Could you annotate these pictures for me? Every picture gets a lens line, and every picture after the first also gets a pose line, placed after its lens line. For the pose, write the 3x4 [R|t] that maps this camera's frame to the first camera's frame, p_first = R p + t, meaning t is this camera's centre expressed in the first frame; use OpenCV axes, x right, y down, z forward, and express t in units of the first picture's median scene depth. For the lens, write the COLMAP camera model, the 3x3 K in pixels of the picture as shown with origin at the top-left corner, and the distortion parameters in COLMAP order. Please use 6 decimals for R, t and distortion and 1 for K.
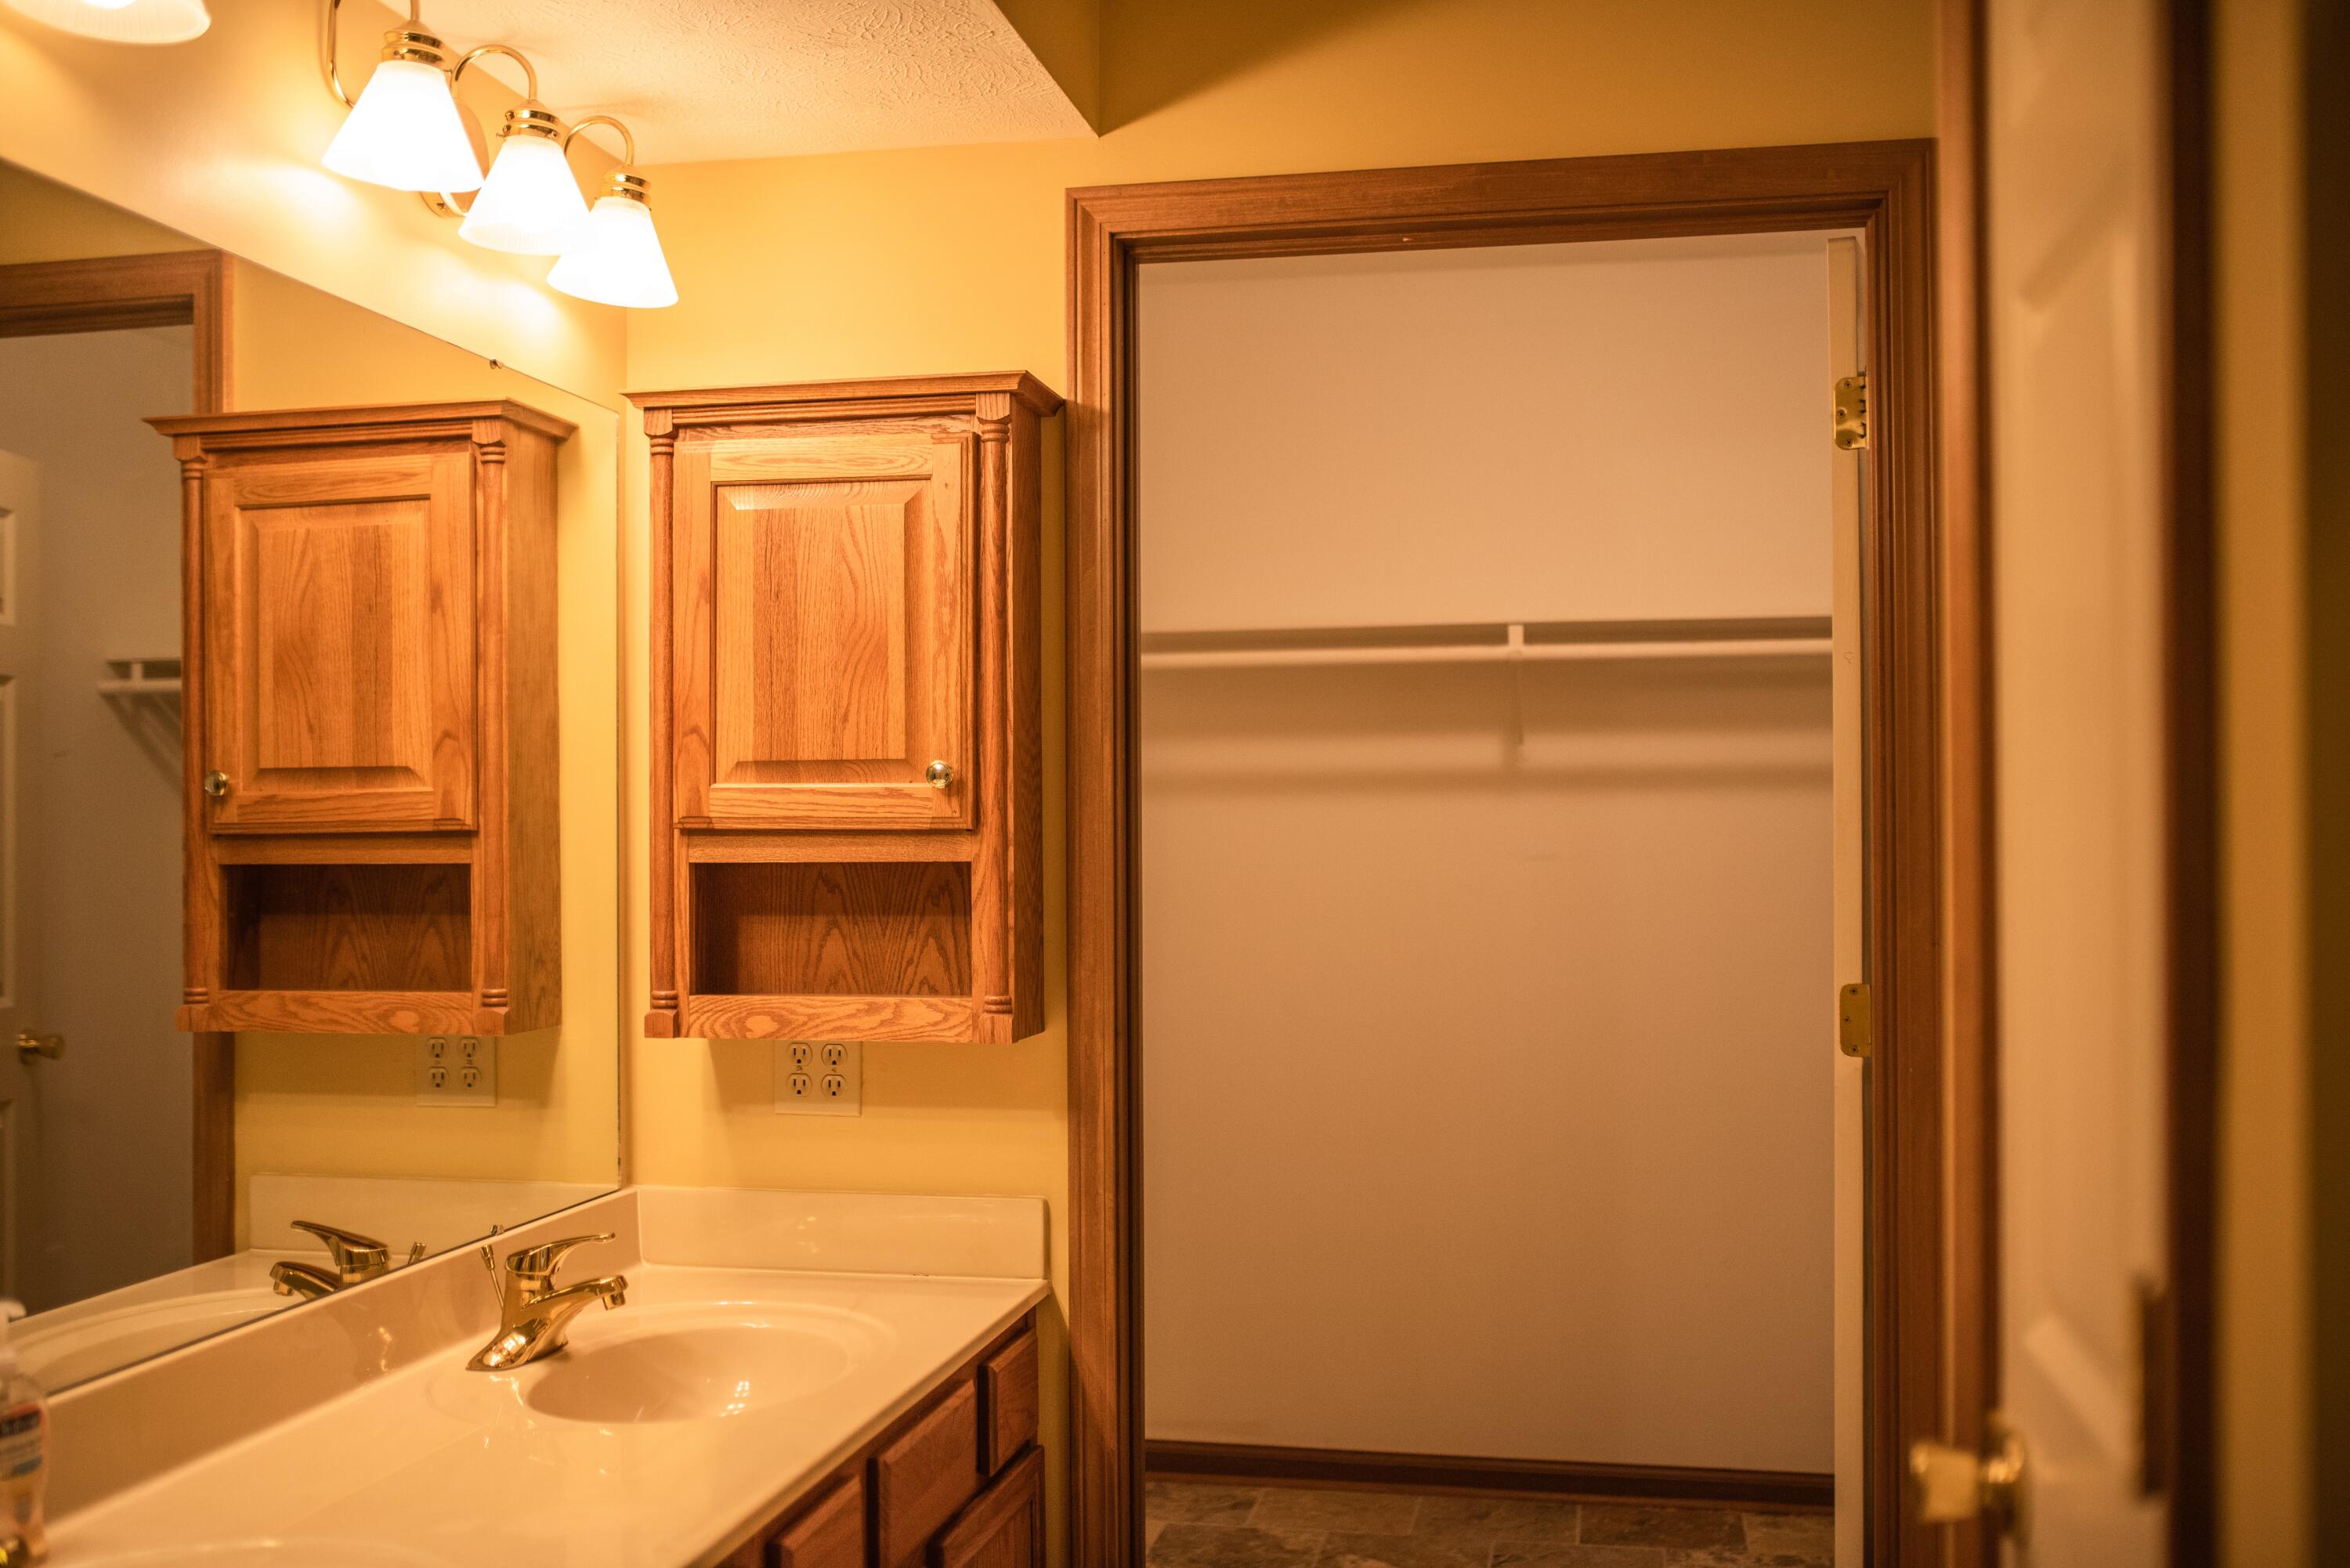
lens RADIAL K [[2224.8, 0, 1168.6], [0, 2224.8, 803.4], [0, 0, 1]] dist [-0.036522, 0.000000]
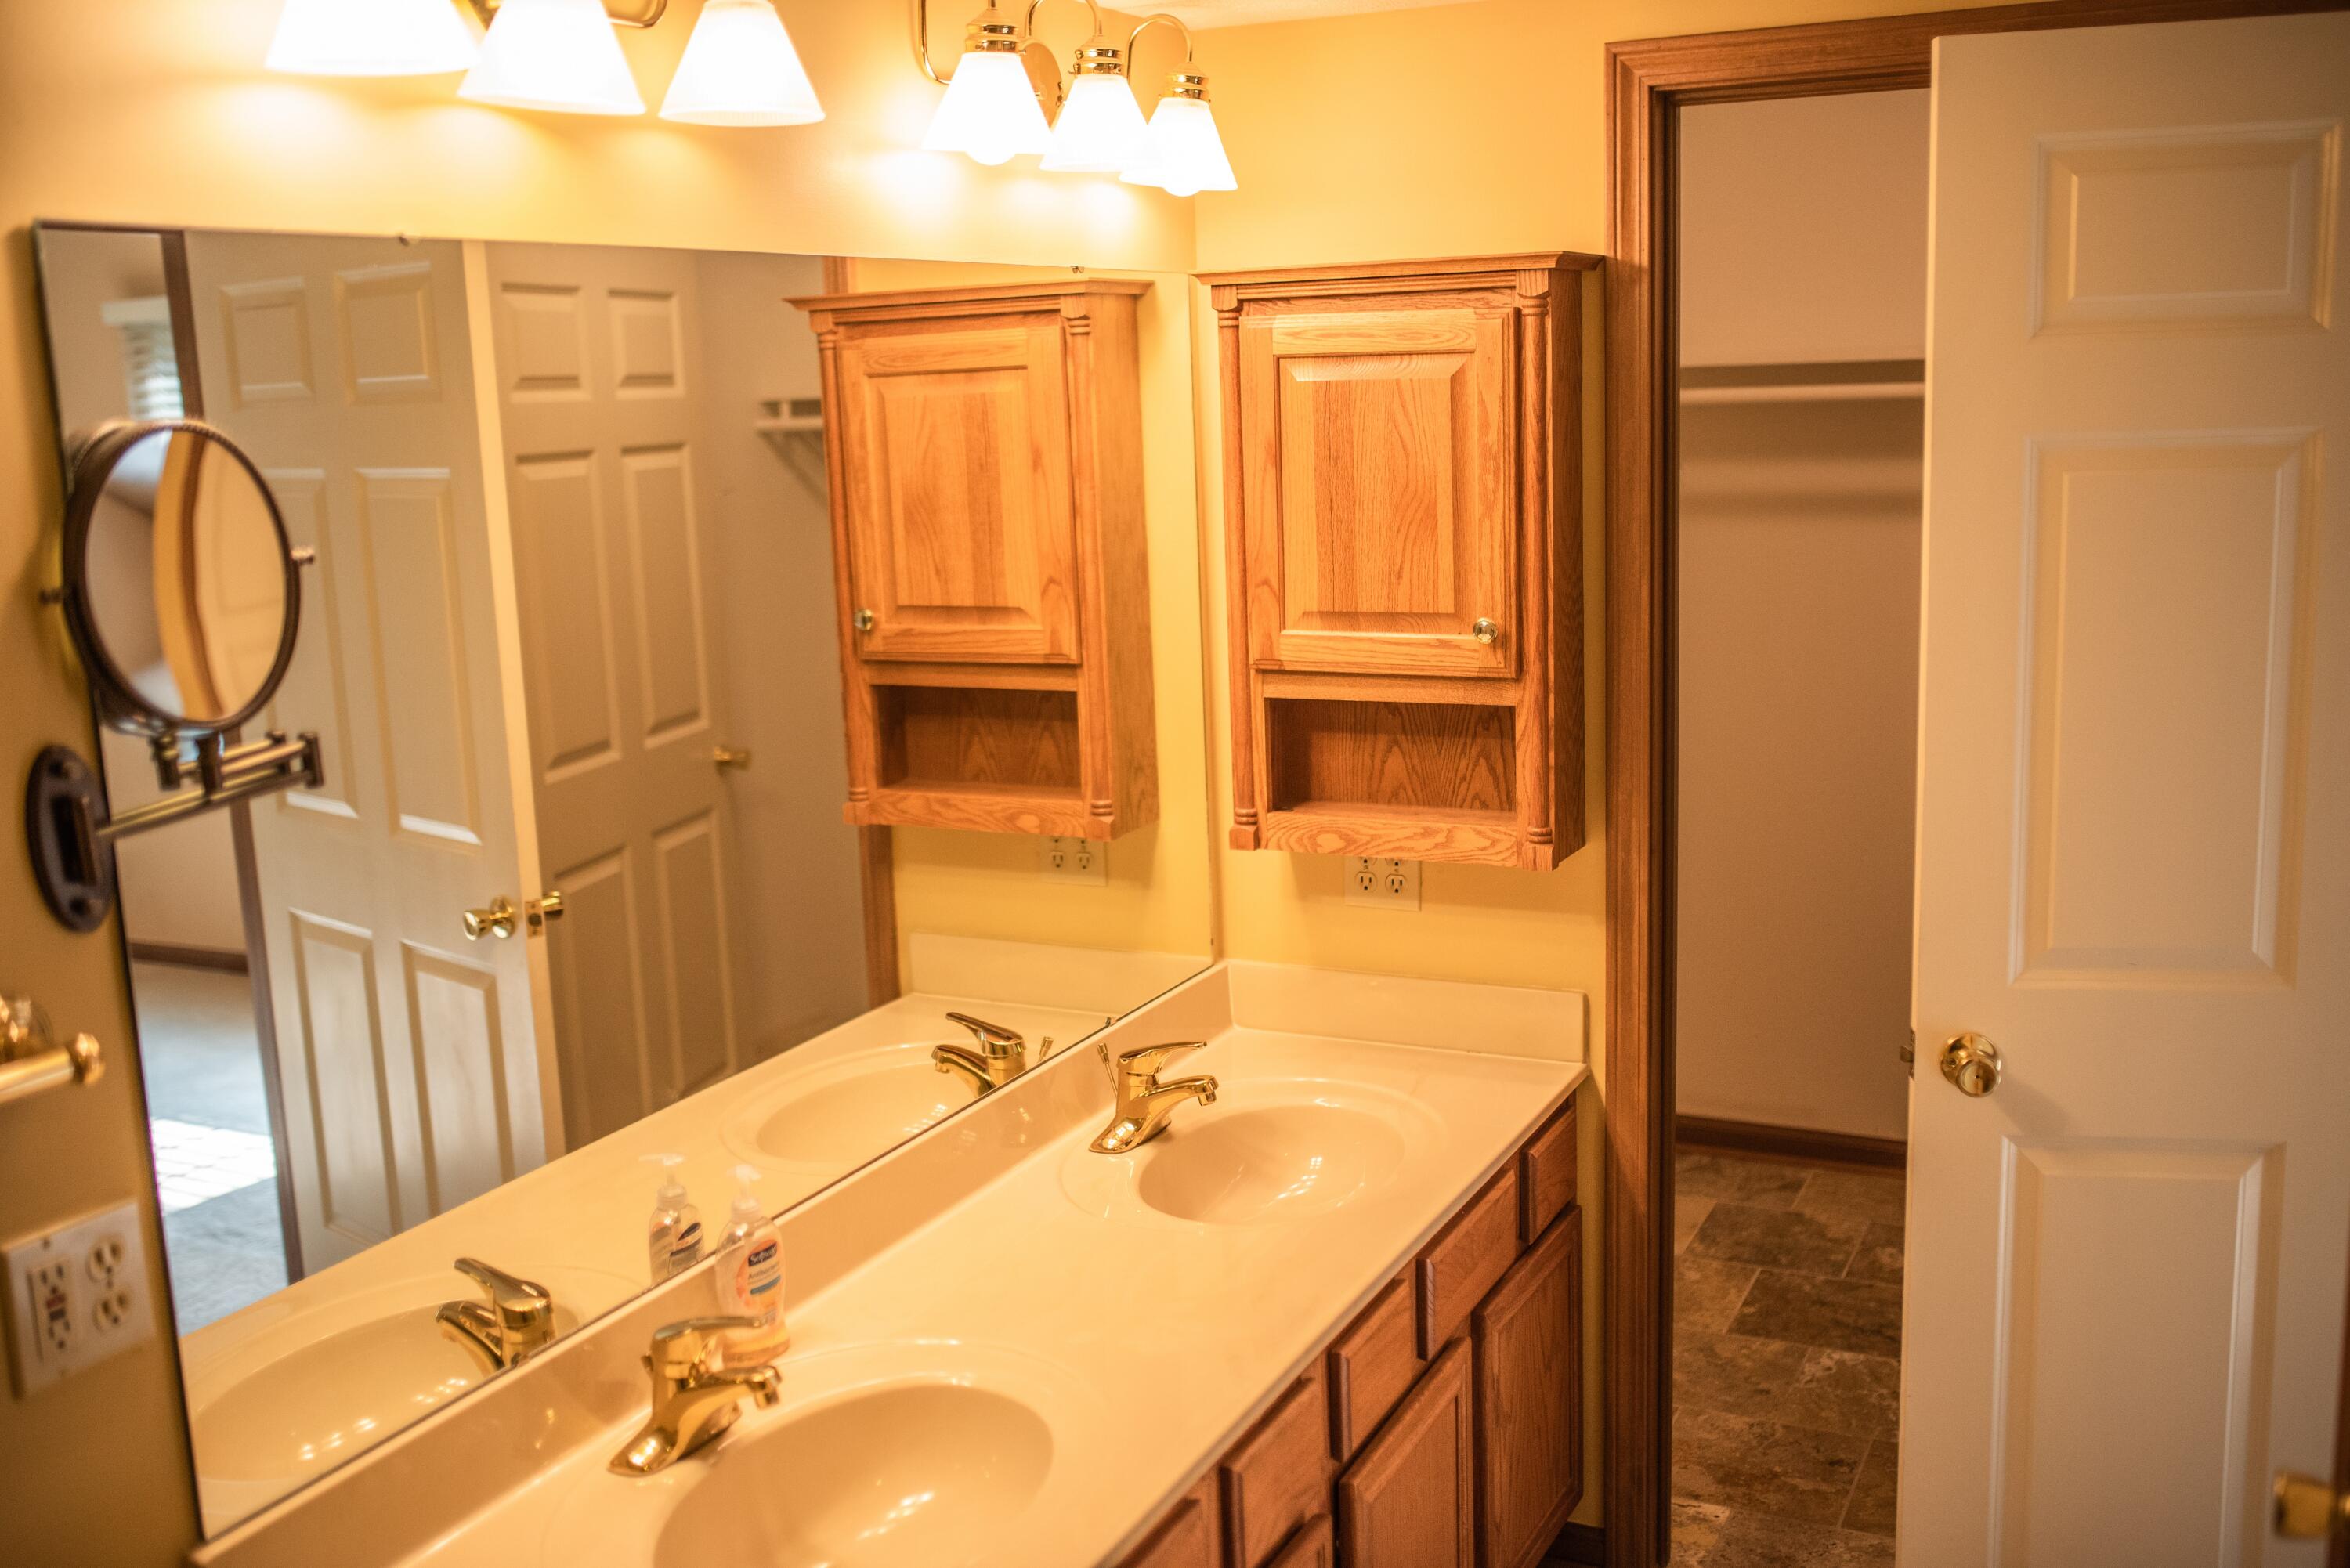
lens RADIAL K [[2224.8, 0, 1191.2], [0, 2224.8, 770.1], [0, 0, 1]] dist [-0.036522, 0.000000]
pose [[0.966496, 0.018636, -0.256006, 0.036600], [0.032942, 0.980108, 0.195712, -0.156511], [0.254561, -0.197588, 0.946656, -0.079086]]
